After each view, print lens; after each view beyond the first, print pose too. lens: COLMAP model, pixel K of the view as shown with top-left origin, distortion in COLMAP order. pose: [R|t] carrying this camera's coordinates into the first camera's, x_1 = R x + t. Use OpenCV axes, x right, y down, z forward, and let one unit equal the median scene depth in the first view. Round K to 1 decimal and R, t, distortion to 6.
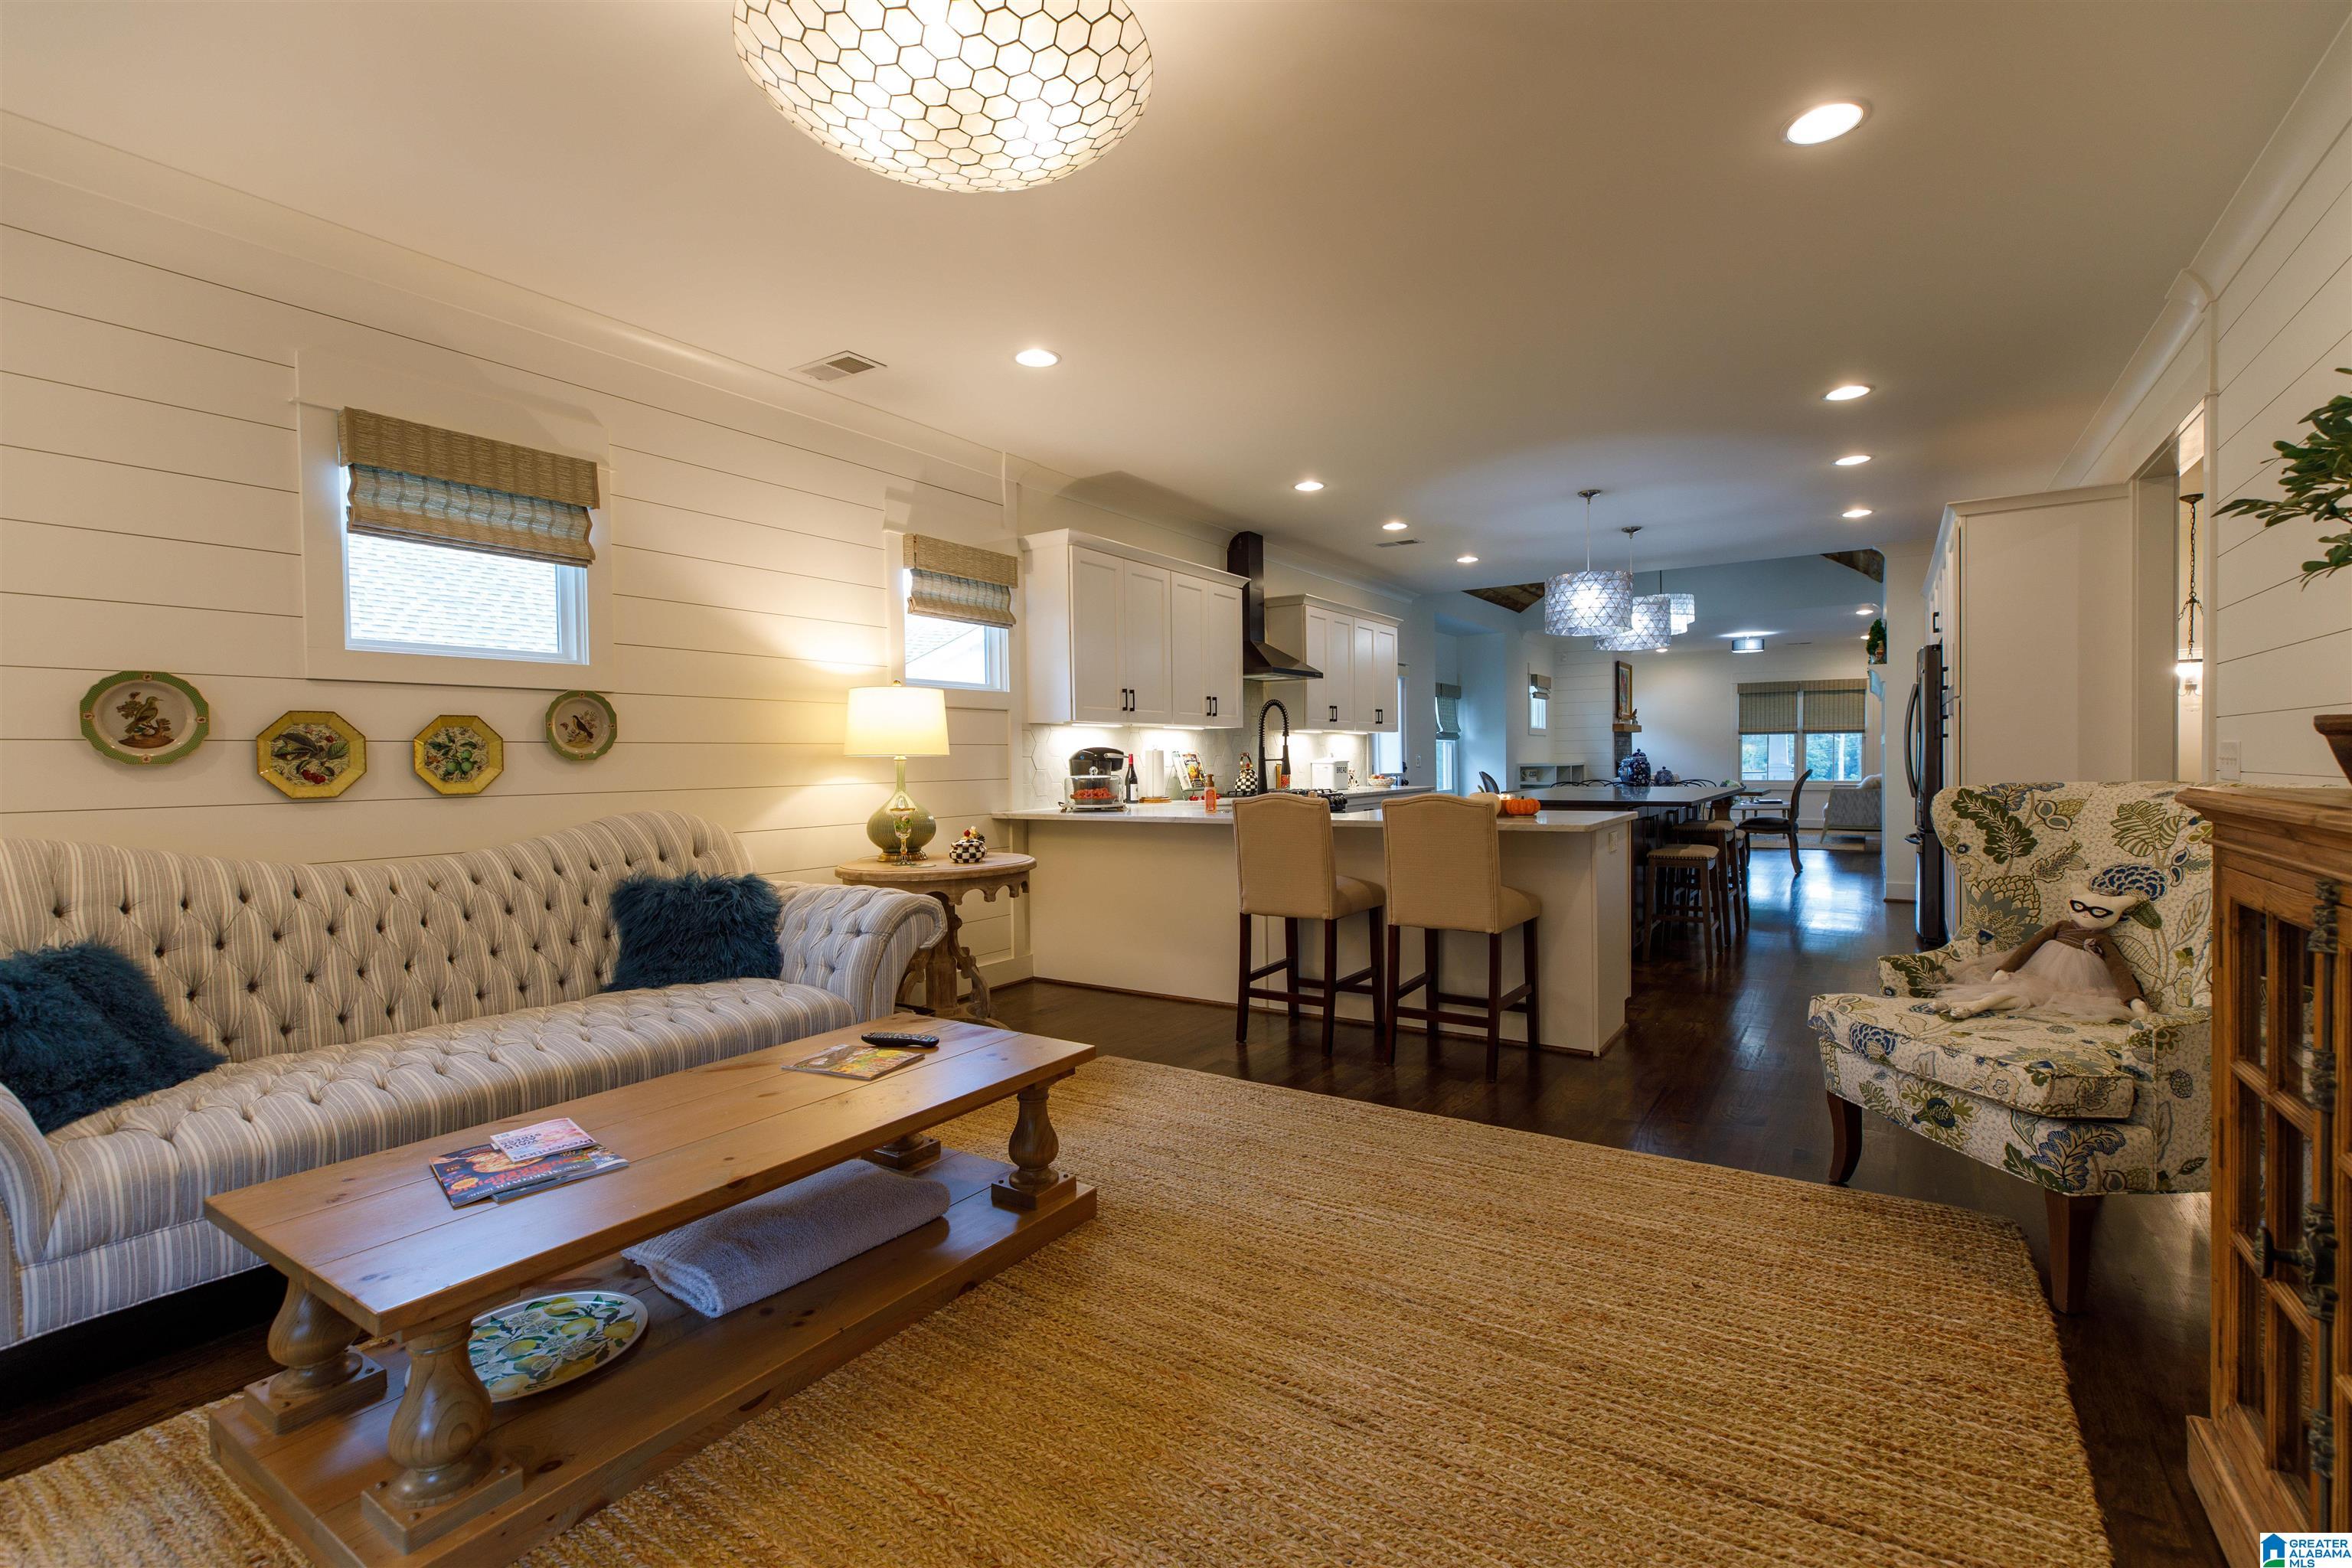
lens RADIAL K [[1044.0, 0, 1187.6], [0, 1044.0, 785.9], [0, 0, 1]] dist [0.002707, 0.000351]
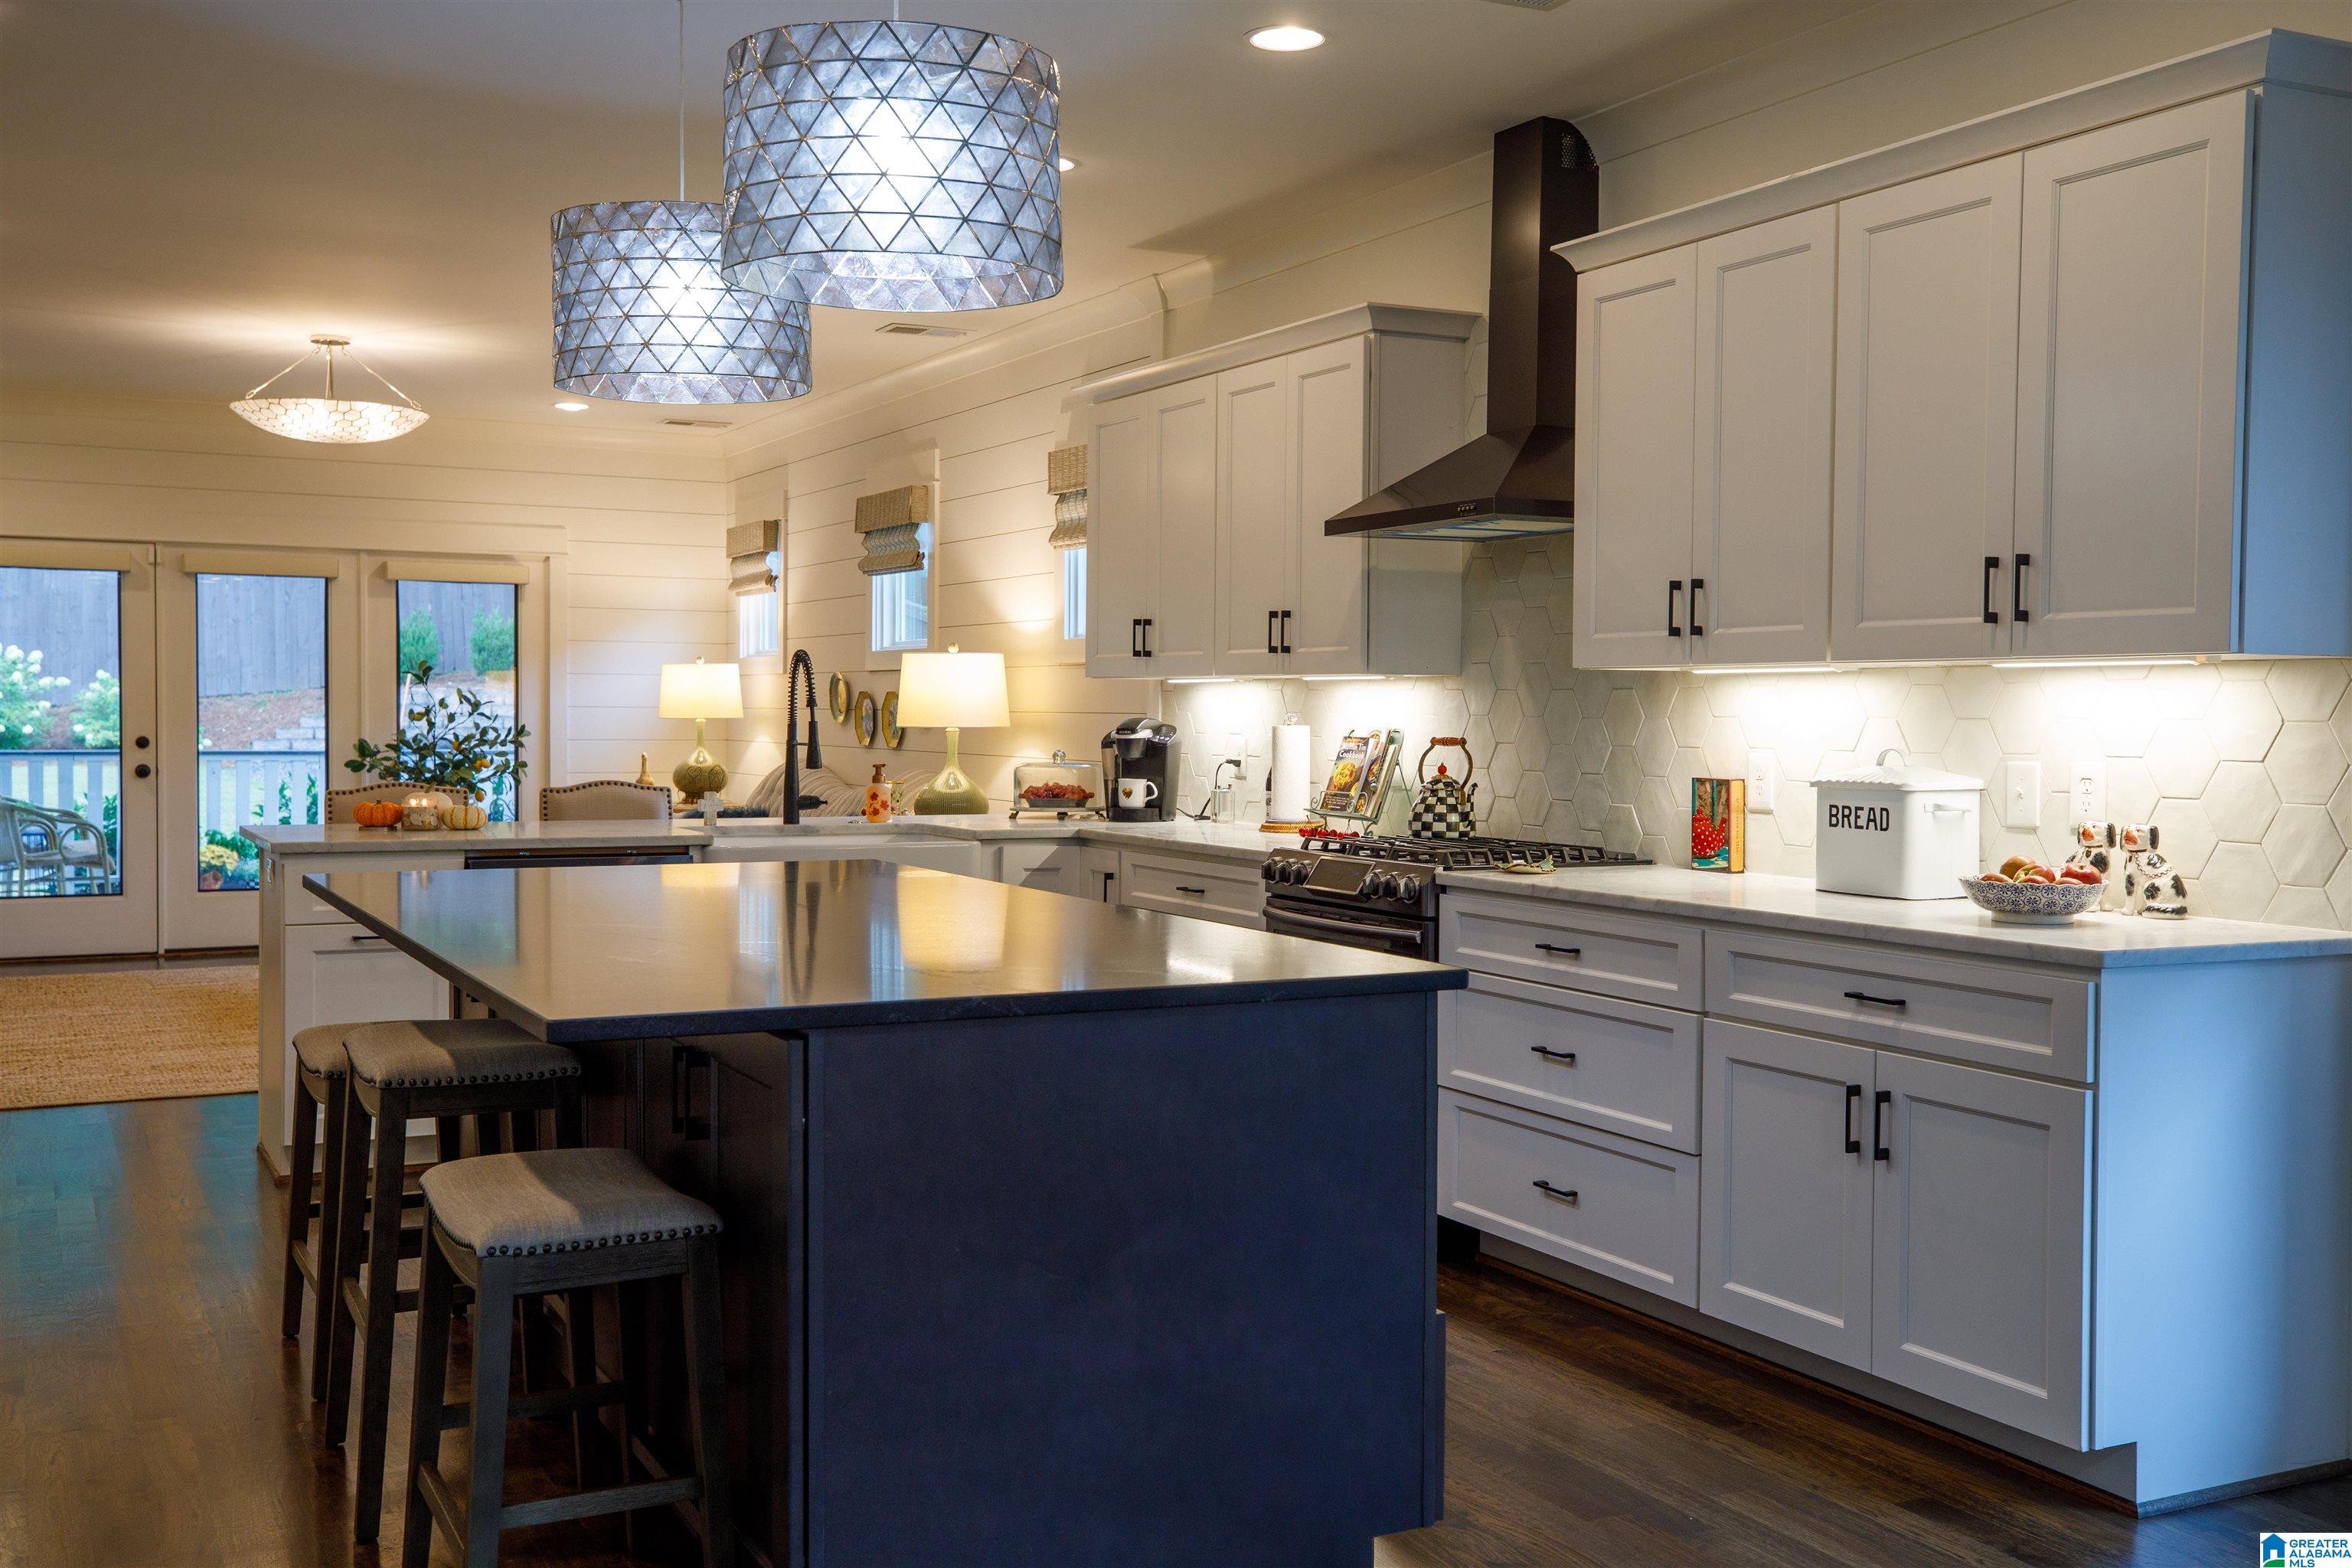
lens RADIAL K [[2265.9, 0, 1149.3], [0, 2265.9, 781.7], [0, 0, 1]] dist [0.071079, -0.002241]
pose [[-0.504050, 0.042201, -0.862643, 1.696425], [-0.020331, 0.997949, 0.060700, -0.133950], [0.863435, 0.048134, -0.502159, 2.723518]]
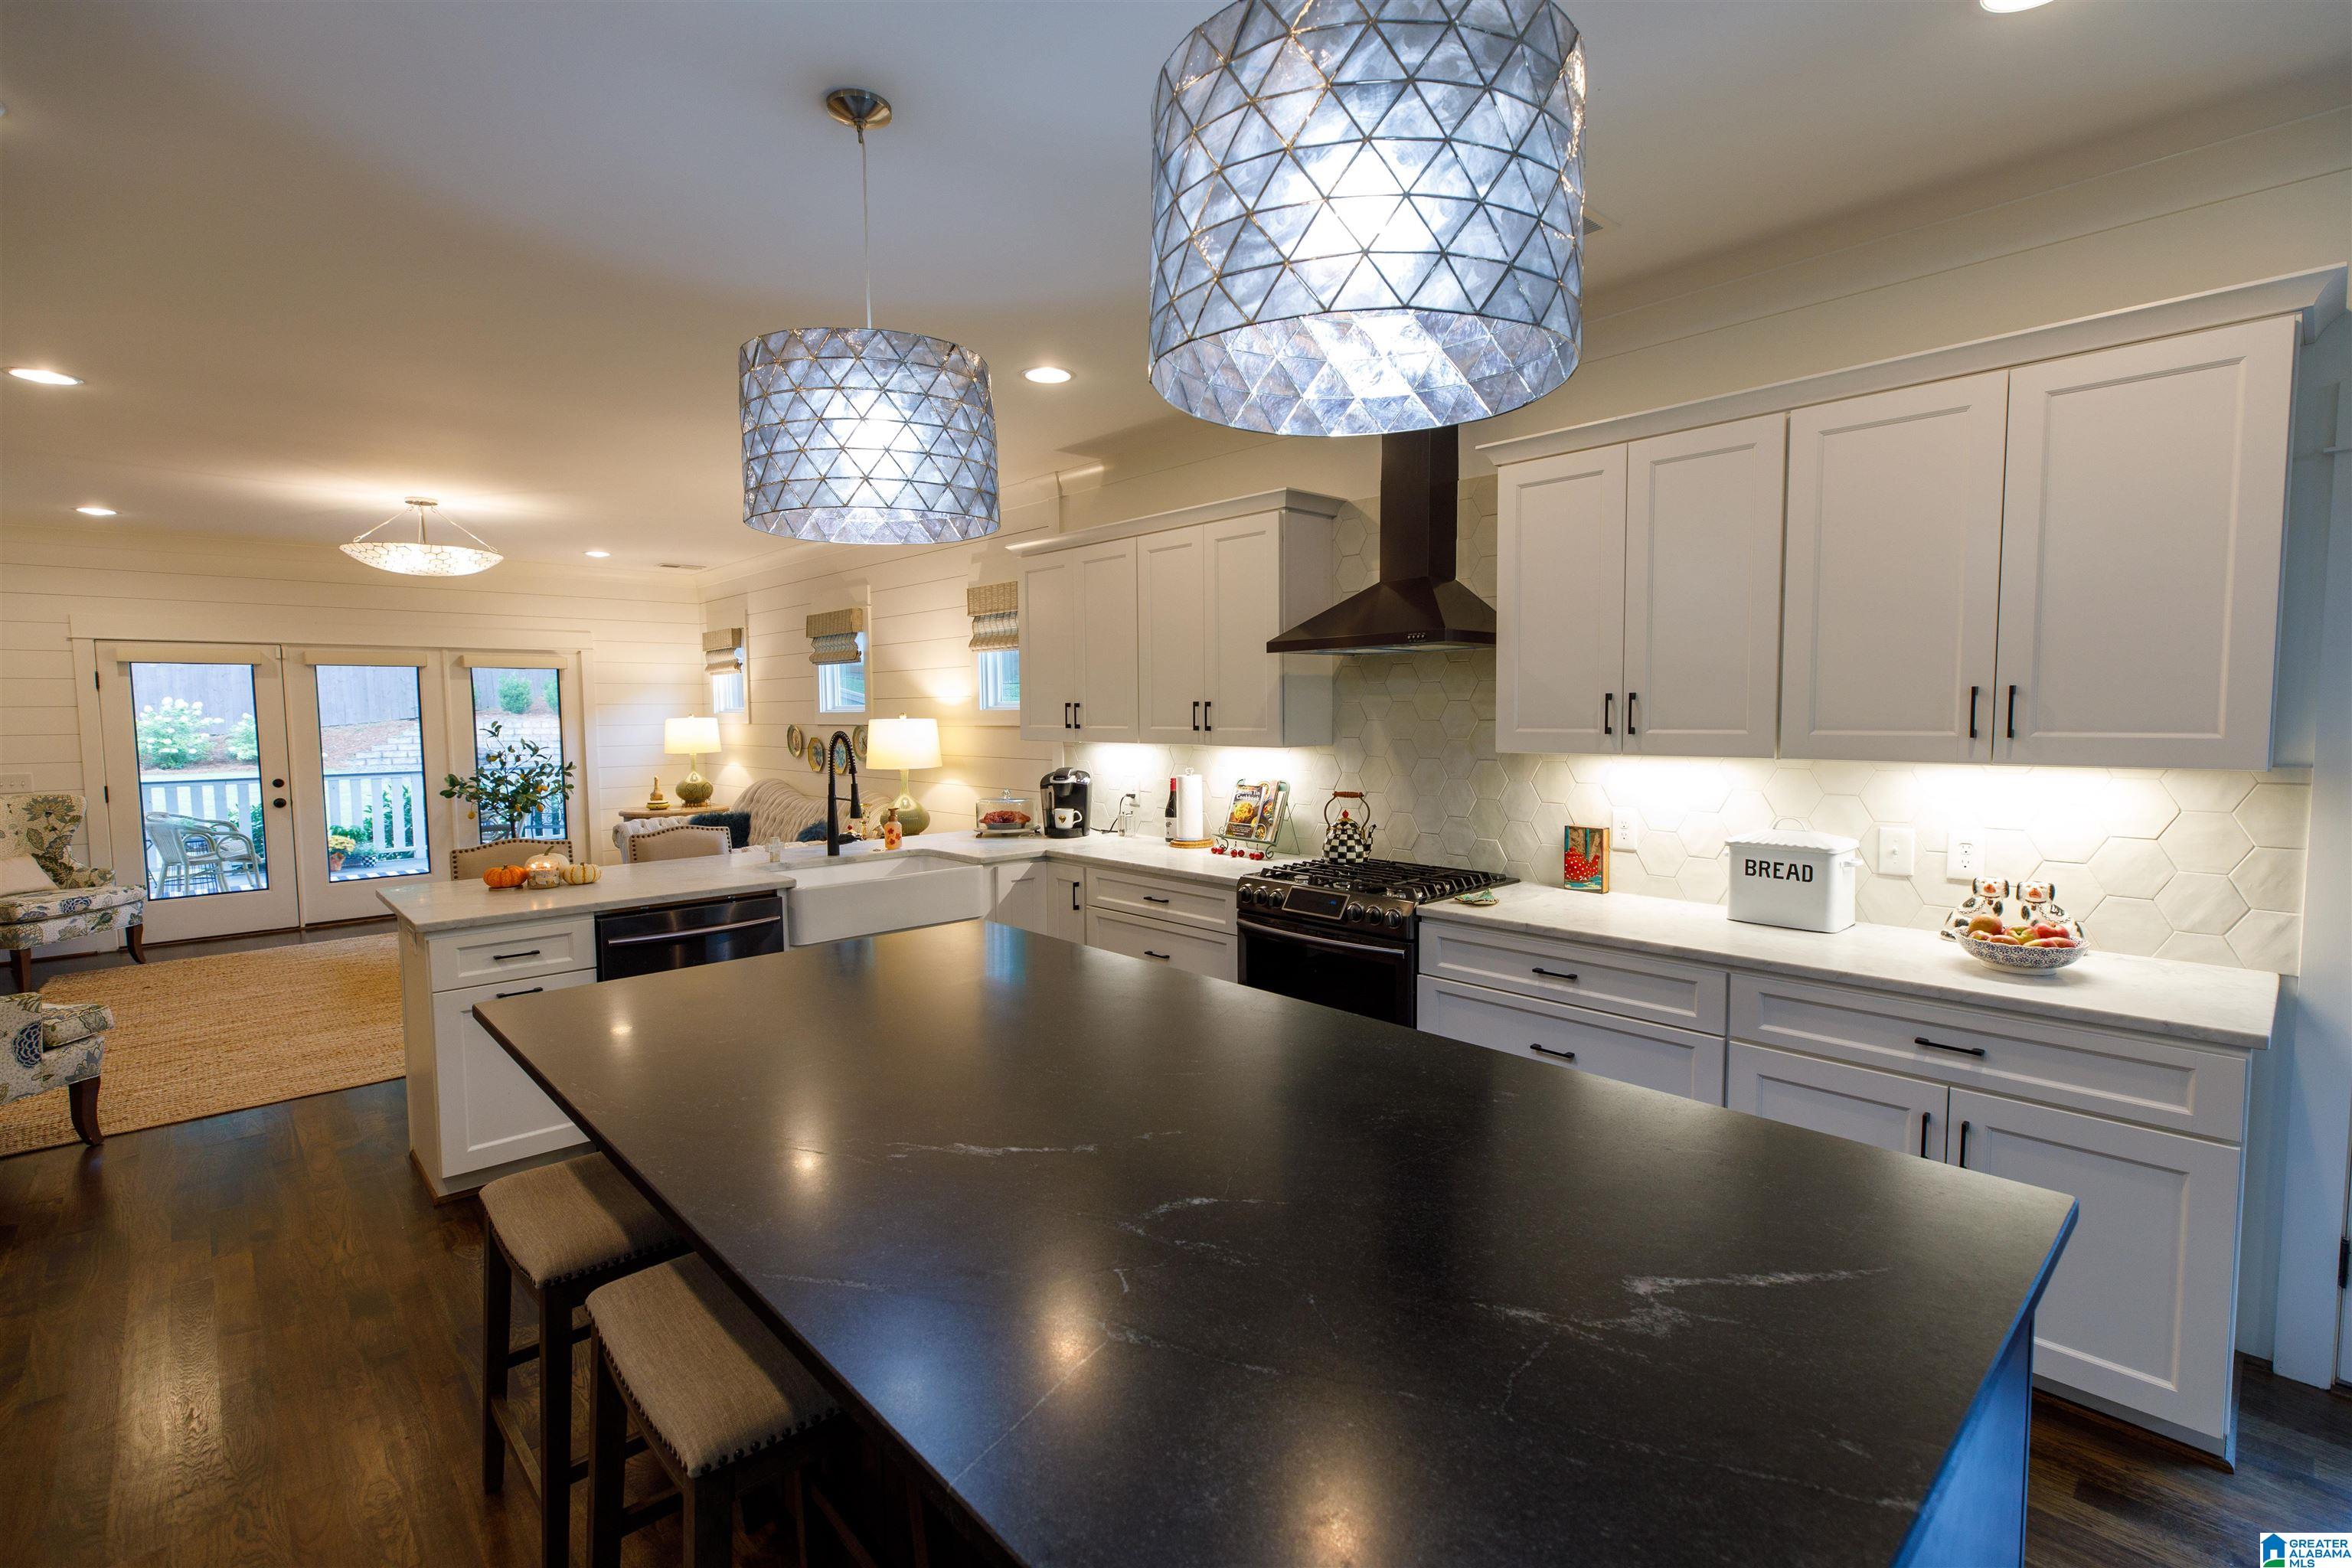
lens RADIAL K [[1060.9, 0, 1176.0], [0, 1060.9, 784.0], [0, 0, 1]] dist [0.009925, 0.000083]
pose [[-0.240070, 0.088838, -0.966682, 1.274100], [-0.009804, 0.995531, 0.093924, -0.183738], [0.970706, 0.032026, -0.238126, 2.152606]]
